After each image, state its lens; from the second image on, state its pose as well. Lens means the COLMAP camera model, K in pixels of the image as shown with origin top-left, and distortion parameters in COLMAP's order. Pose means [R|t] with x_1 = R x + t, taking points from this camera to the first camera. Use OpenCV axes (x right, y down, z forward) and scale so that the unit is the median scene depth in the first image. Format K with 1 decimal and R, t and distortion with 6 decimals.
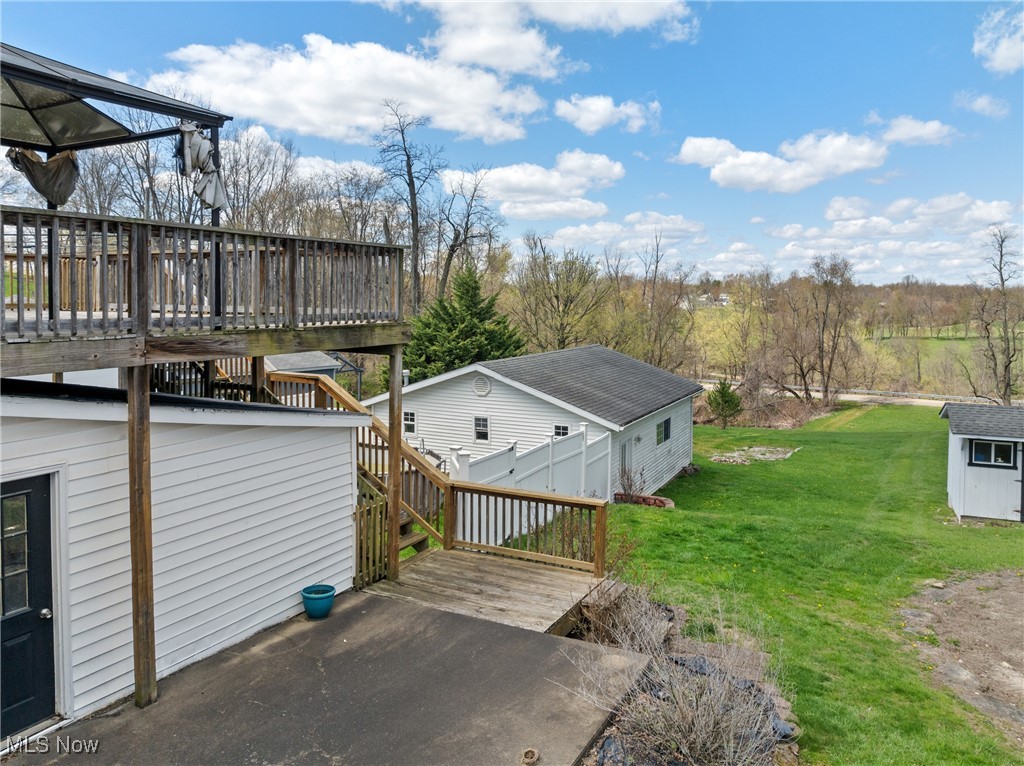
lens RADIAL K [[718.3, 0, 512.0], [0, 718.3, 383.0], [0, 0, 1]] dist [-0.051870, -0.000648]
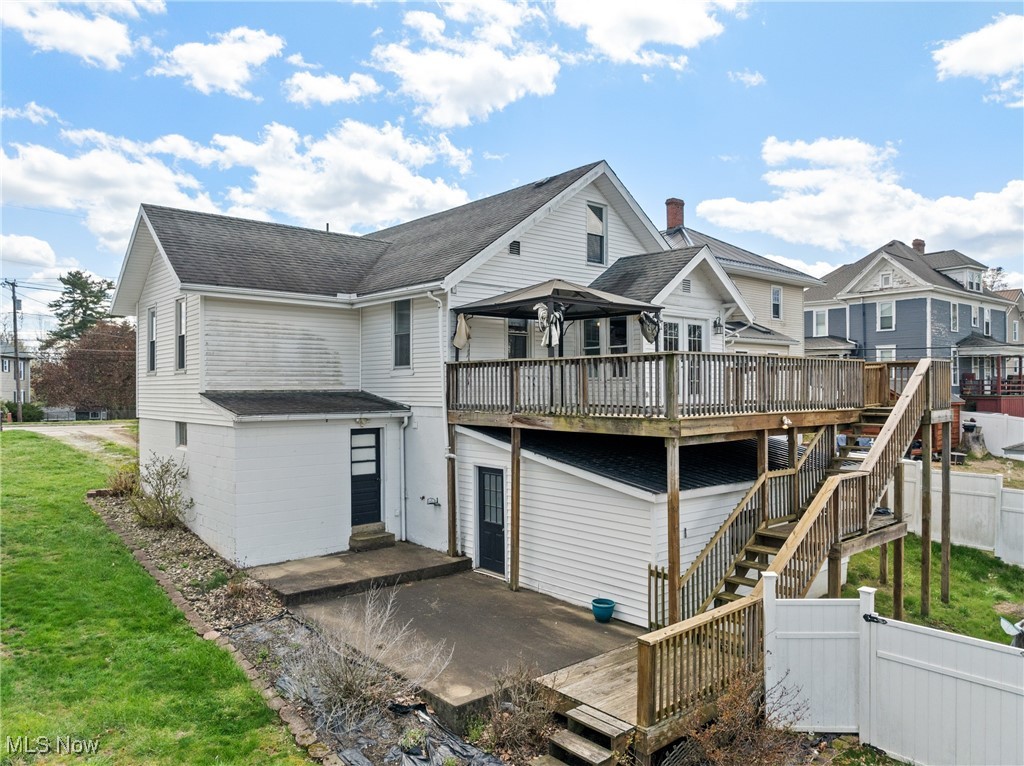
lens RADIAL K [[718.3, 0, 512.0], [0, 718.3, 383.0], [0, 0, 1]] dist [-0.051870, -0.000648]
pose [[-0.335927, 0.001873, -0.941886, 1.159433], [-0.101513, 0.994101, 0.038182, -0.182158], [0.936402, 0.108440, -0.333756, 1.295179]]
